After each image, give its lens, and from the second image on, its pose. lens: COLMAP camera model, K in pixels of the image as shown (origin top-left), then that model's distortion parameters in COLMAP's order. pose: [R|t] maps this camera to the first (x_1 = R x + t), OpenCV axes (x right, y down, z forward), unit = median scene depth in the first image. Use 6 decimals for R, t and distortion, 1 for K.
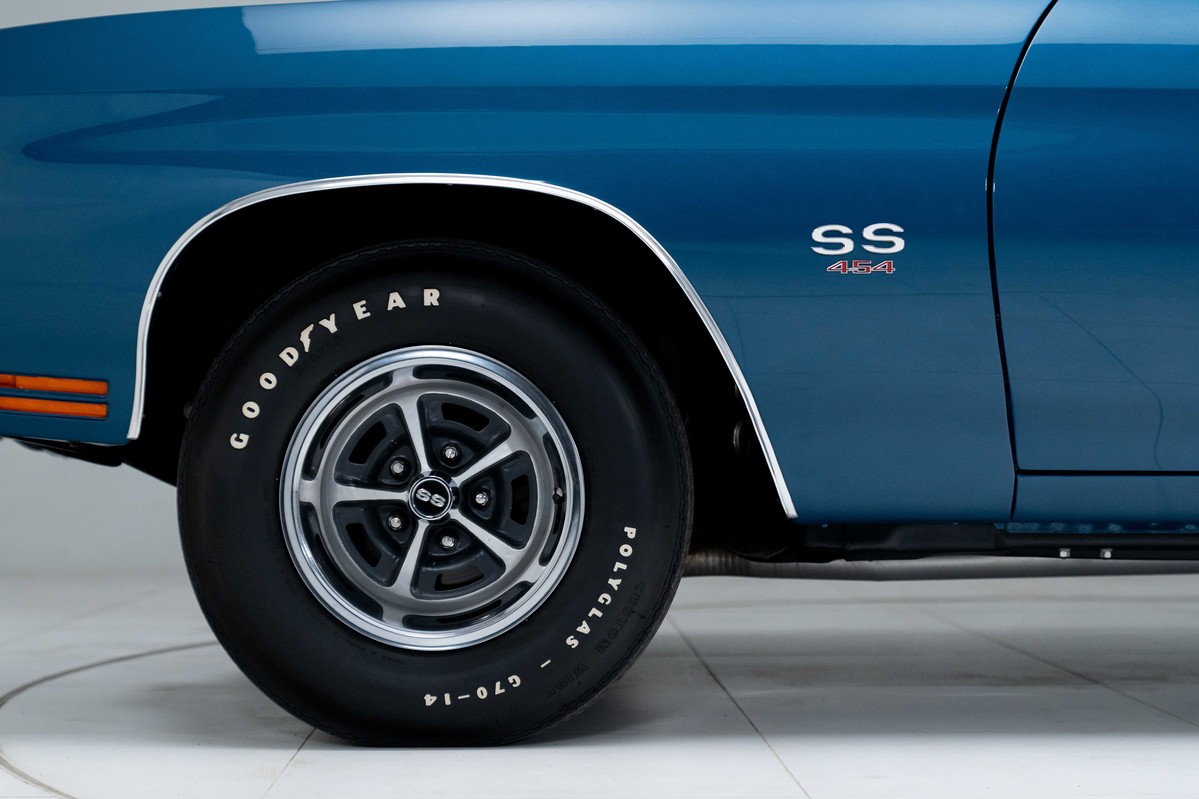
lens RADIAL K [[2243.2, 0, 599.5], [0, 2243.2, 399.5], [0, 0, 1]] dist [-0.019941, -0.025692]
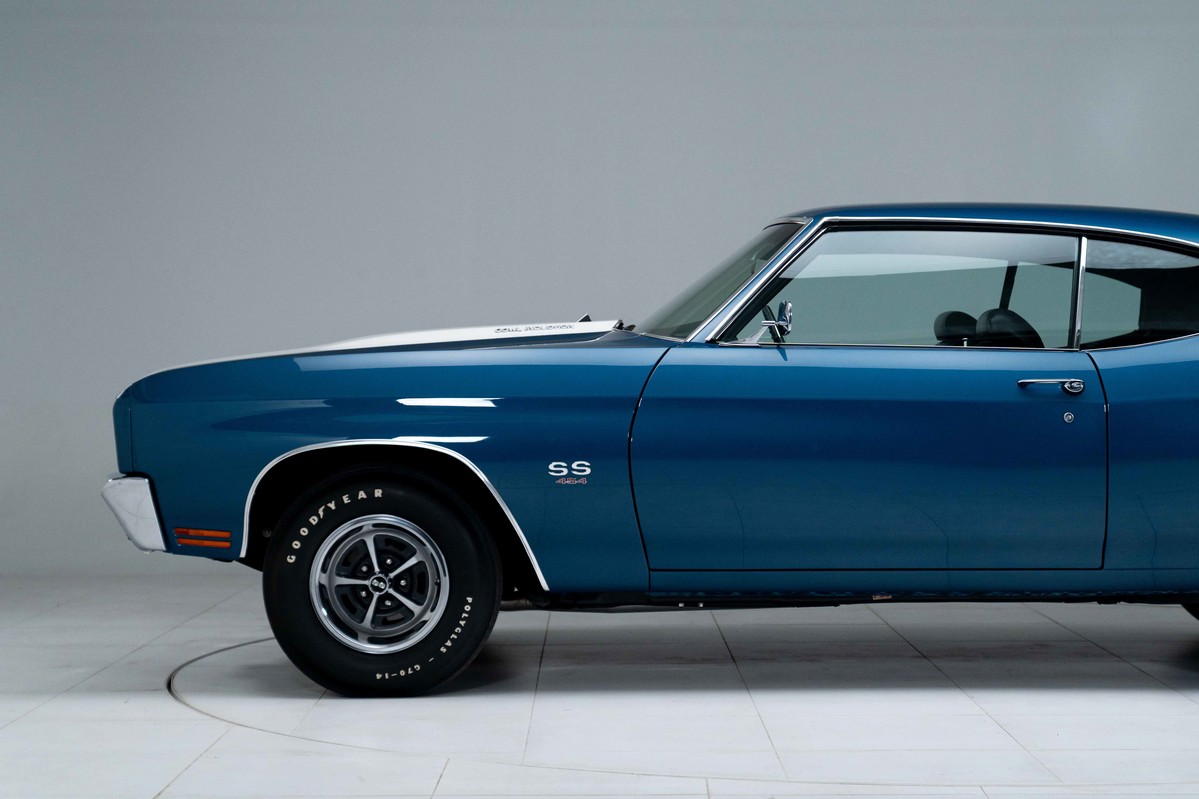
lens RADIAL K [[2455.1, 0, 599.5], [0, 2455.1, 399.5], [0, 0, 1]] dist [0.045965, -0.087215]
pose [[0.999750, -0.005014, -0.021806, 0.192000], [0.005809, 0.999316, 0.036519, -0.221062], [0.021608, -0.036637, 0.999095, -1.375384]]
